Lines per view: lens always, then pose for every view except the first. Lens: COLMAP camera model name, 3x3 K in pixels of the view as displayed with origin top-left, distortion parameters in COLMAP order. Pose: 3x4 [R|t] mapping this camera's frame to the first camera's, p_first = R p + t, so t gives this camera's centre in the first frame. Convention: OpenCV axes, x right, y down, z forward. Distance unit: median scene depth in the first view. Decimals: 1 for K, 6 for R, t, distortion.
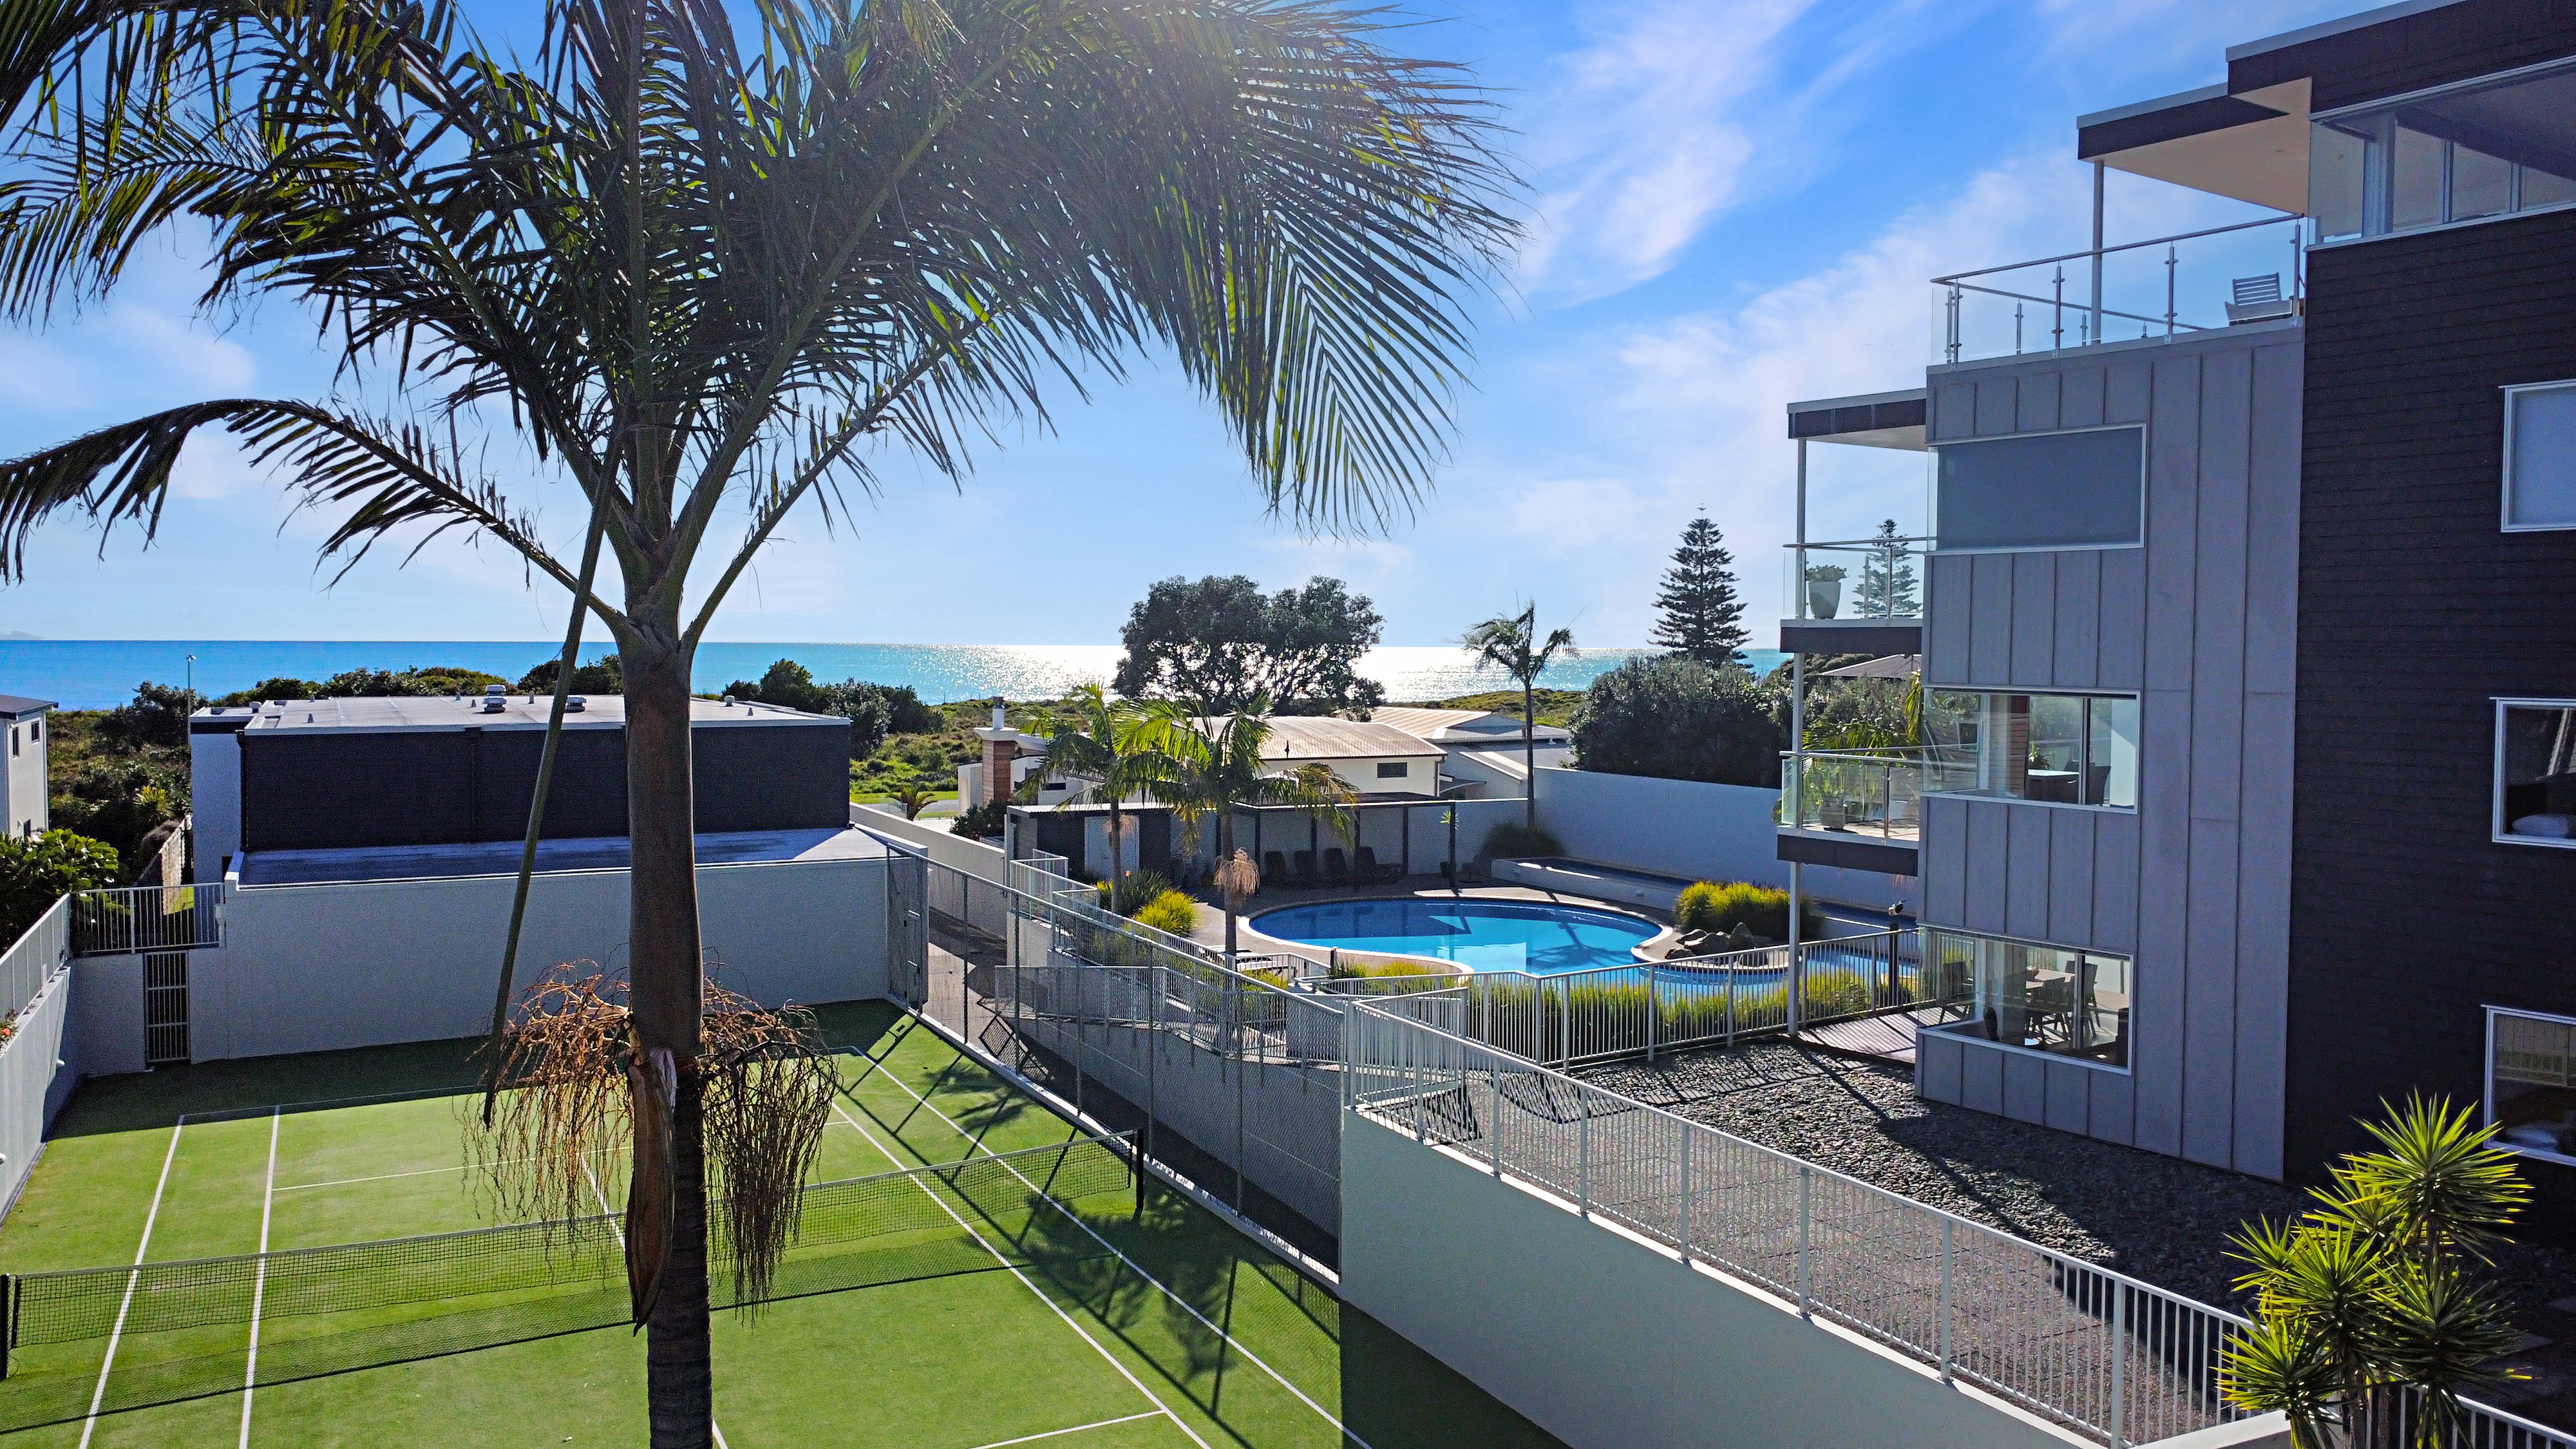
lens RADIAL K [[1901.0, 0, 1288.3], [0, 1901.0, 727.8], [0, 0, 1]] dist [0.011695, 0.001359]
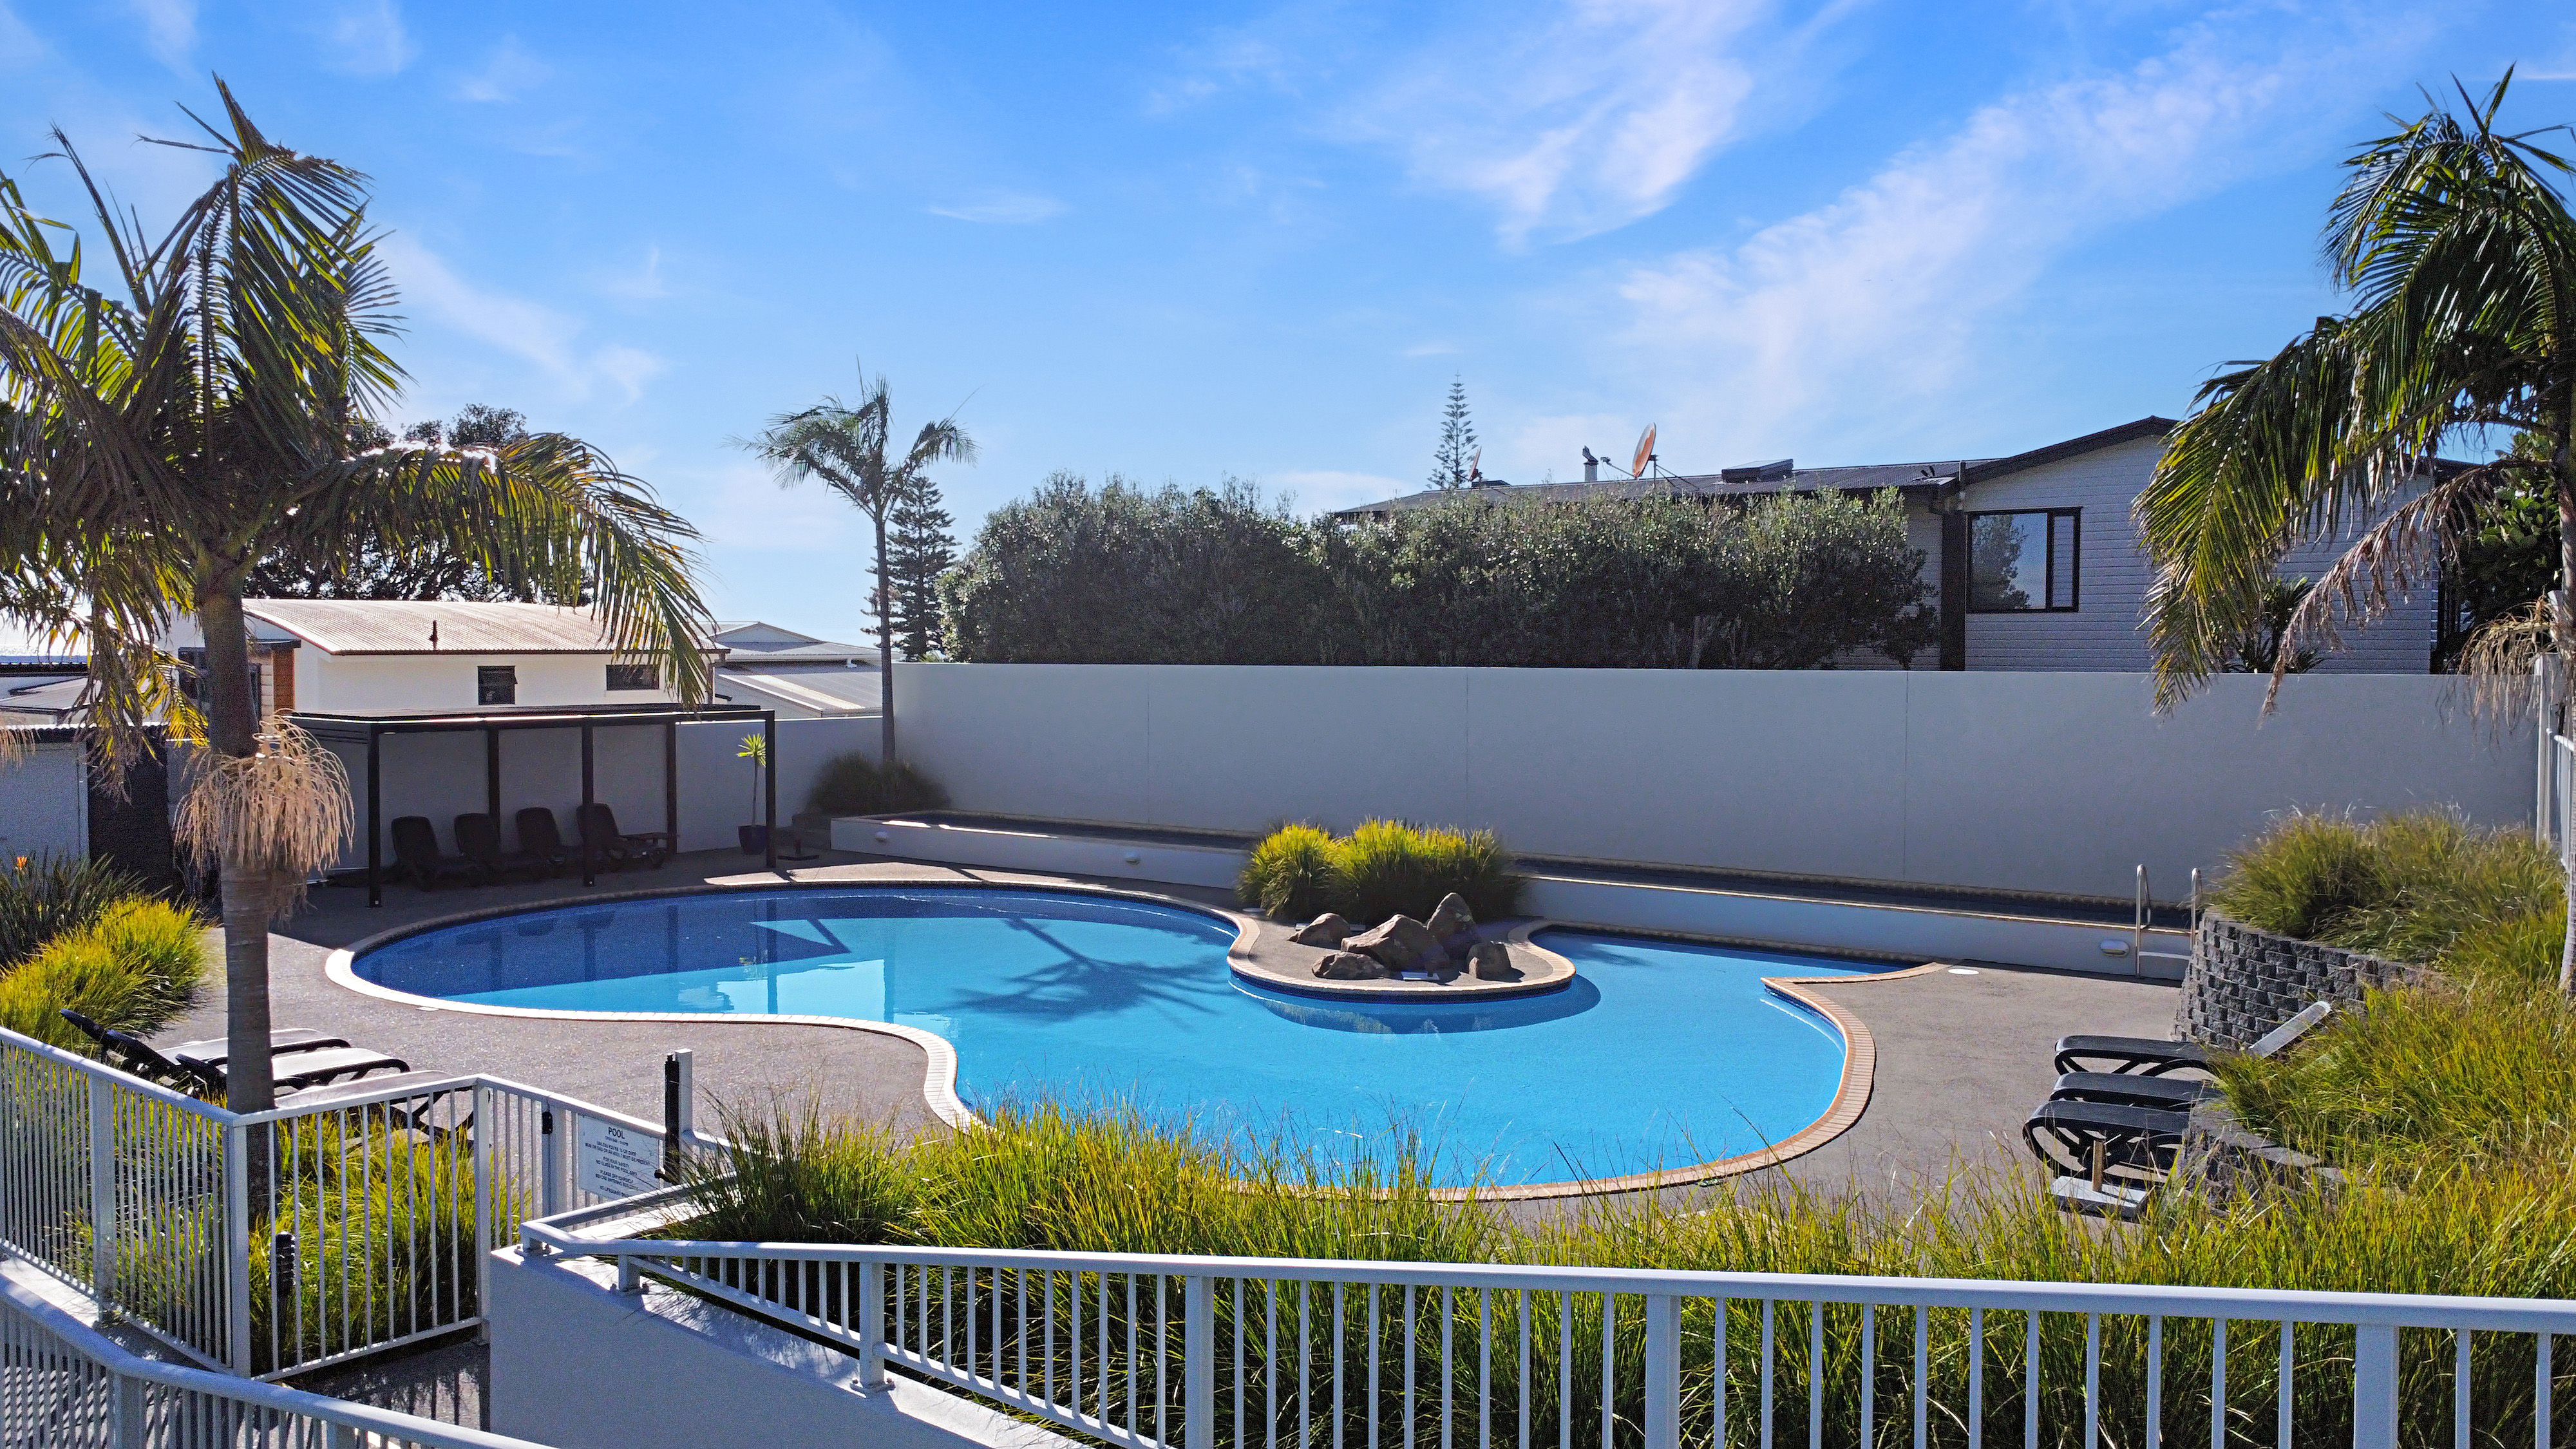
lens RADIAL K [[1901.0, 0, 1278.8], [0, 1901.0, 713.5], [0, 0, 1]] dist [0.011695, 0.001359]
pose [[0.912234, -0.019099, 0.409225, -0.003549], [0.022123, 0.999752, -0.002656, 0.041894], [-0.409073, 0.011477, 0.912430, 0.419910]]
